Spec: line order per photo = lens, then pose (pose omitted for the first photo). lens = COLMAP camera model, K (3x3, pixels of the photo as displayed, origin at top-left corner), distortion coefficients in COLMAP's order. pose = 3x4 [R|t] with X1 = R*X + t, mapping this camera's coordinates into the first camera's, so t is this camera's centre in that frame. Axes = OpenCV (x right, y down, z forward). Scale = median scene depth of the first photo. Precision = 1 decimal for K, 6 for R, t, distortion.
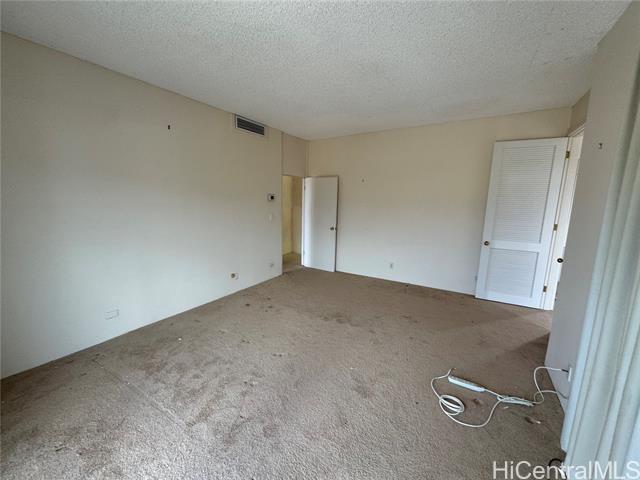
lens RADIAL K [[254.6, 0, 320.0], [0, 254.6, 240.0], [0, 0, 1]] dist [-0.003915, -0.000028]
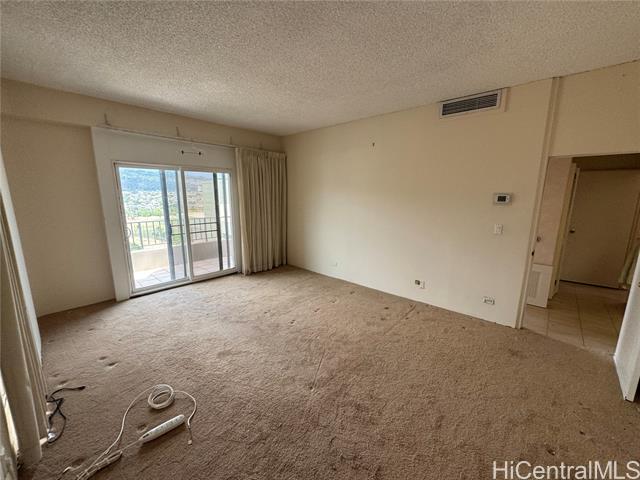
lens RADIAL K [[254.6, 0, 320.0], [0, 254.6, 240.0], [0, 0, 1]] dist [-0.003915, -0.000028]
pose [[-0.183872, 0.155338, -0.970599, 0.677740], [-0.169650, 0.967601, 0.186996, -0.138143], [0.968199, 0.199045, -0.151561, 0.864624]]
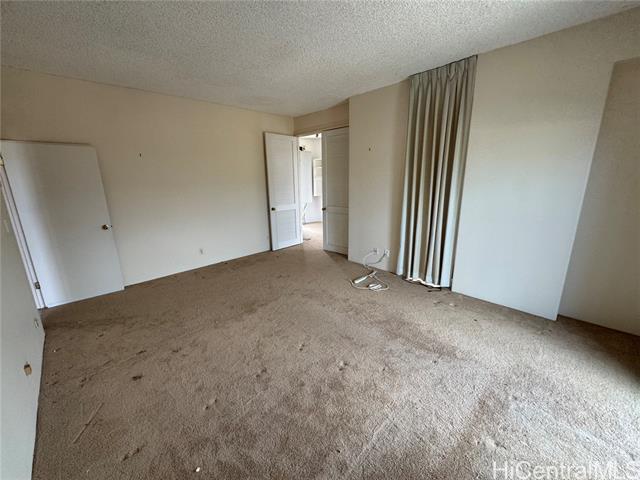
lens RADIAL K [[254.6, 0, 320.0], [0, 254.6, 240.0], [0, 0, 1]] dist [-0.003915, -0.000028]
pose [[0.228295, -0.251257, 0.940612, -0.645649], [0.179393, 0.960439, 0.213013, -0.077862], [-0.956922, 0.120109, 0.264338, 0.448308]]
